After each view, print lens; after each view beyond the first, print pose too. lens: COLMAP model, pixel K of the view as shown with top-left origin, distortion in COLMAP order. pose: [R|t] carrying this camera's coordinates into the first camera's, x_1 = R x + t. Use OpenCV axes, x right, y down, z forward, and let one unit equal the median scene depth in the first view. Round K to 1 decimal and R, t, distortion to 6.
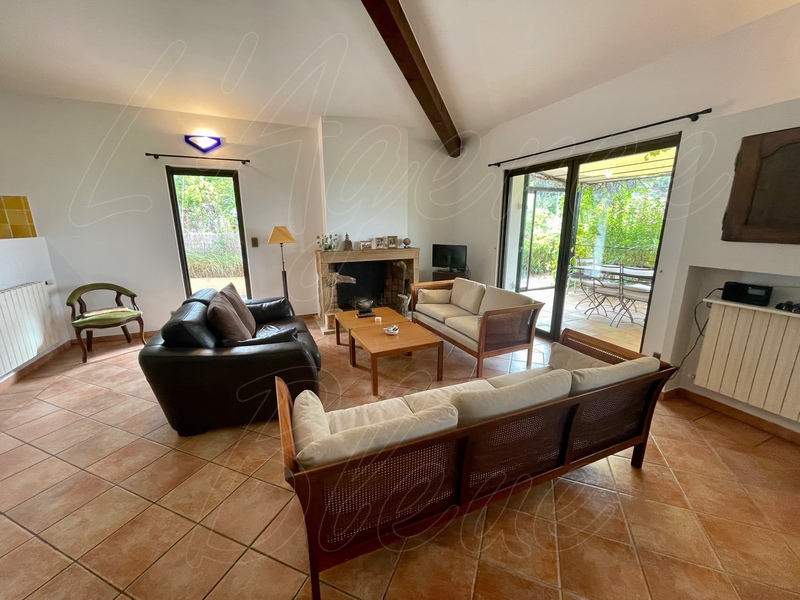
lens RADIAL K [[324.6, 0, 400.0], [0, 324.6, 300.0], [0, 0, 1]] dist [-0.001263, -0.000300]
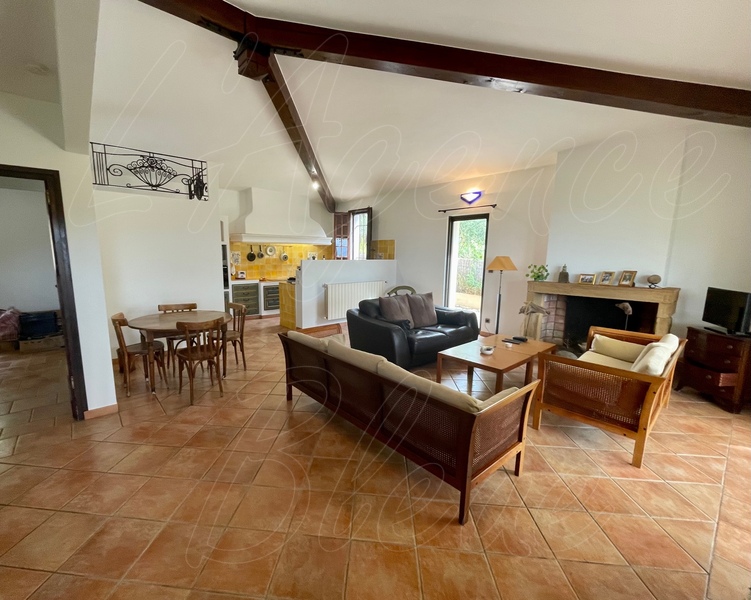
lens RADIAL K [[335.7, 0, 350.3], [0, 335.7, 302.9], [0, 0, 1]] dist [0.000189, -0.000046]
pose [[0.281895, 0.148245, -0.947923, 0.696785], [-0.228809, 0.969872, 0.083634, -0.040028], [0.931763, 0.193318, 0.307322, 0.149391]]
